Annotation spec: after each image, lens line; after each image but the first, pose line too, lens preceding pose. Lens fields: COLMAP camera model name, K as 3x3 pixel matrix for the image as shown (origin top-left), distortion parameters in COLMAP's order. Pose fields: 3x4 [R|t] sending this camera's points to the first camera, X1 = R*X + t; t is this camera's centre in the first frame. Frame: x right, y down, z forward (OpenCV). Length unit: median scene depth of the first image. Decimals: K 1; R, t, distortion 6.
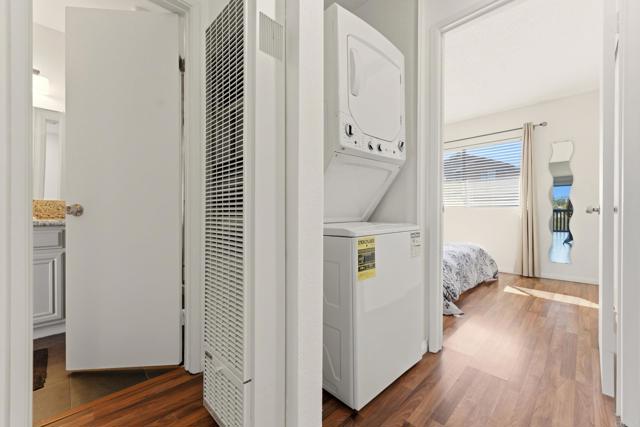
lens RADIAL K [[262.5, 0, 319.1], [0, 262.5, 208.9], [0, 0, 1]] dist [0.000996, 0.000061]
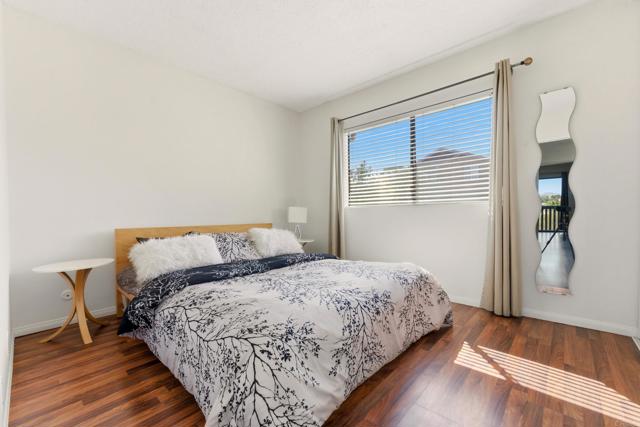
lens RADIAL K [[266.9, 0, 318.8], [0, 266.9, 207.8], [0, 0, 1]] dist [-0.000815, 0.000202]
pose [[0.998917, -0.006720, 0.046039, 0.757526], [0.006375, 0.999950, 0.007646, -0.001091], [-0.046088, -0.007344, 0.998910, 0.889909]]
